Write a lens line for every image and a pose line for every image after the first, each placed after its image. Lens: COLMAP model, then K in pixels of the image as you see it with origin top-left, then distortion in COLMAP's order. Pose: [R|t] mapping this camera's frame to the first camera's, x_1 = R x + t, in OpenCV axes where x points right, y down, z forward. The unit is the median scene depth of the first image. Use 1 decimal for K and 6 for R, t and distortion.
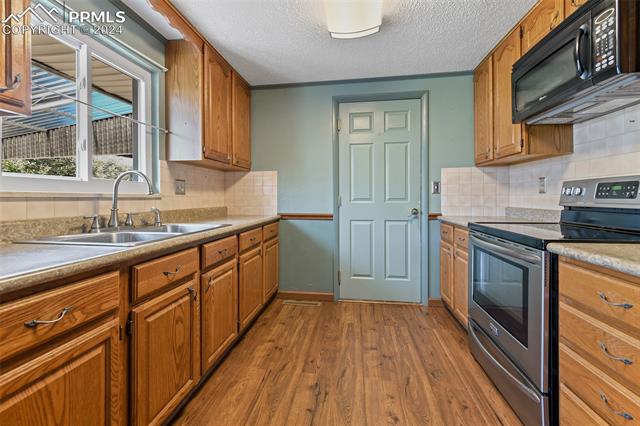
lens RADIAL K [[262.2, 0, 319.5], [0, 262.2, 197.3], [0, 0, 1]] dist [-0.000150, -0.000242]
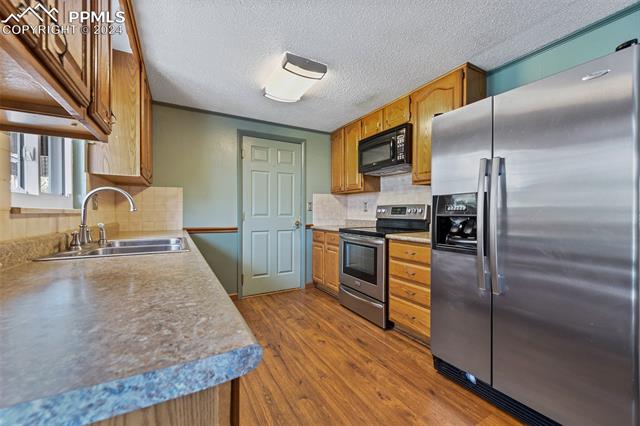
lens RADIAL K [[251.5, 0, 320.0], [0, 251.5, 213.0], [0, 0, 1]] dist [0.000012, -0.000073]
pose [[0.790221, 0.003236, 0.612813, -0.480976], [-0.004509, 0.999990, 0.000534, -0.003768], [-0.612805, -0.003186, 0.790228, -0.191069]]
